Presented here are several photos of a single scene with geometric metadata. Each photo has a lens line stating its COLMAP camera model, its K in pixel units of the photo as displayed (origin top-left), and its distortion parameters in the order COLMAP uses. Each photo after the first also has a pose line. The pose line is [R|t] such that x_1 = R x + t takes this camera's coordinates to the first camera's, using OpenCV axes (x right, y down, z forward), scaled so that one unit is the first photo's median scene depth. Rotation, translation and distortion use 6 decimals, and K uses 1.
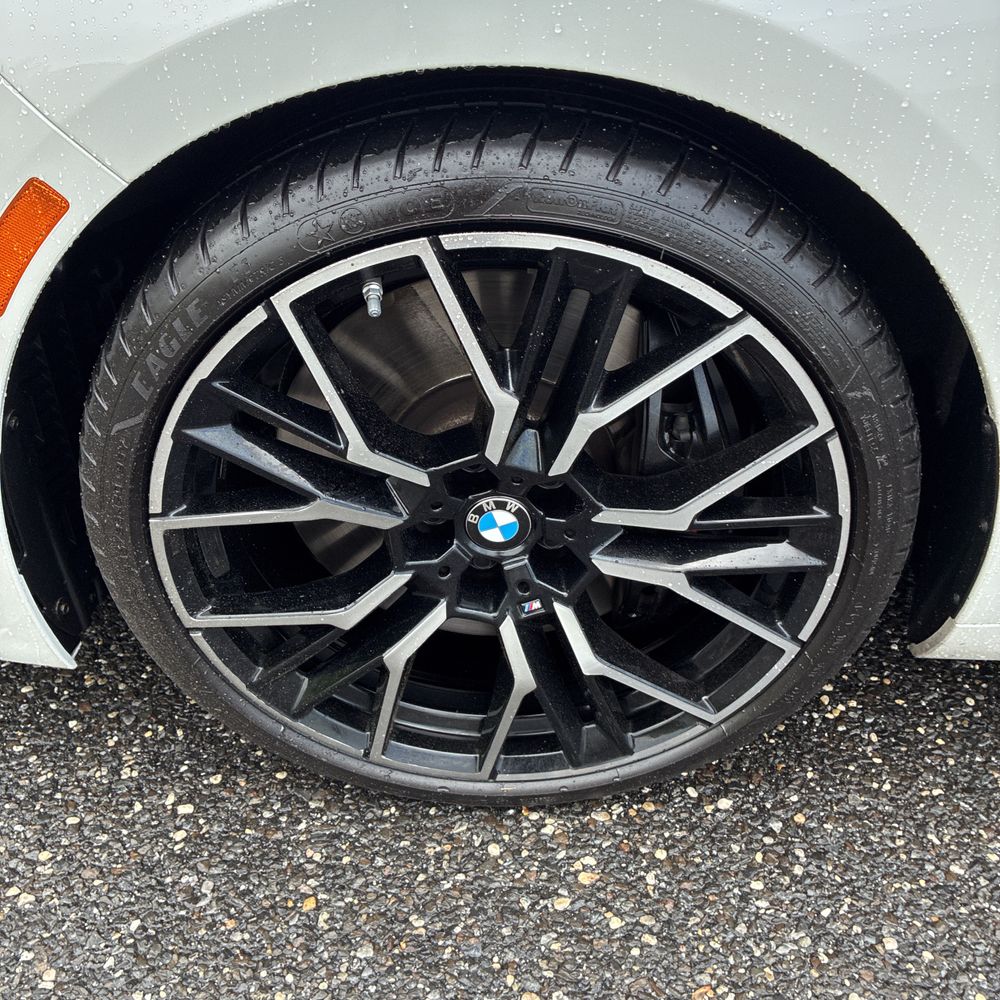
lens RADIAL K [[977.7, 0, 486.9], [0, 977.7, 483.9], [0, 0, 1]] dist [0.080122, -0.111741]
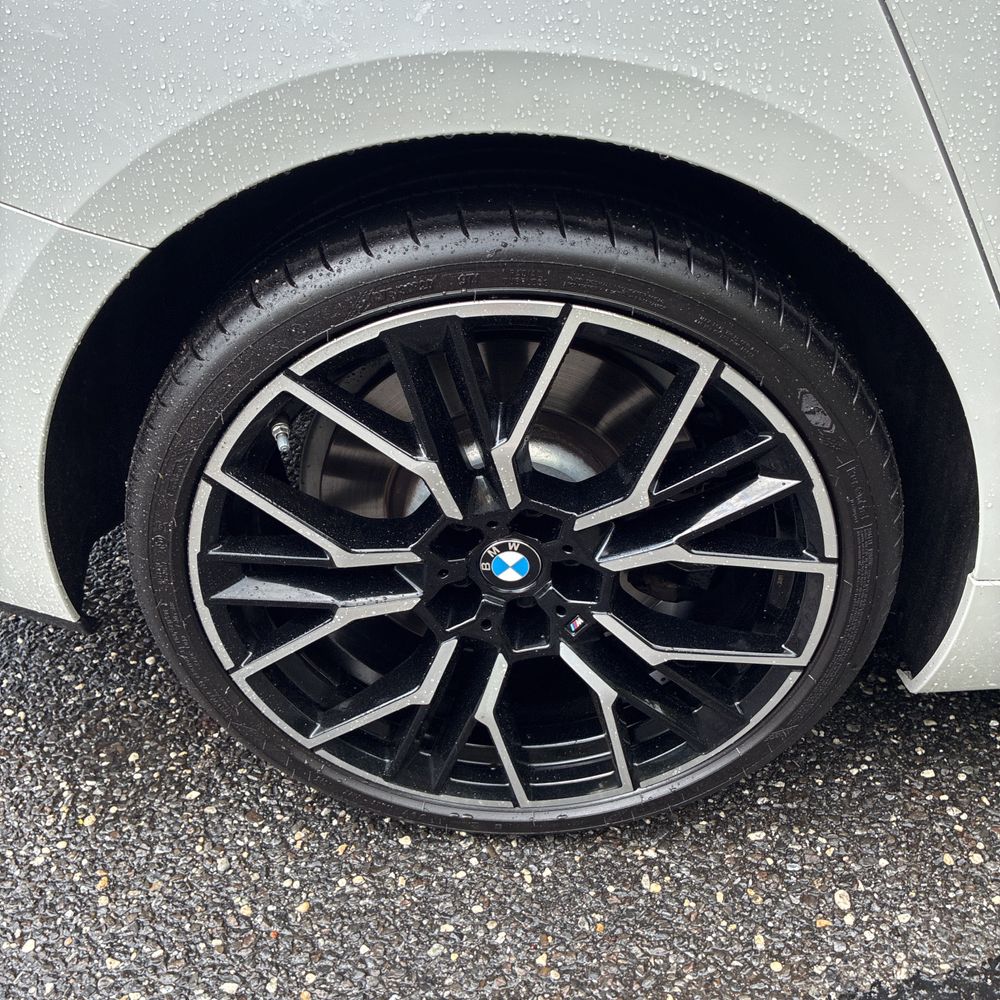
lens RADIAL K [[994.9, 0, 500.9], [0, 994.9, 479.9], [0, 0, 1]] dist [0.011375, -0.000072]
pose [[0.875956, -0.396406, -0.274887, 0.341198], [0.381985, 0.918002, -0.106587, 0.068718], [0.294598, -0.011637, 0.955550, -0.039775]]
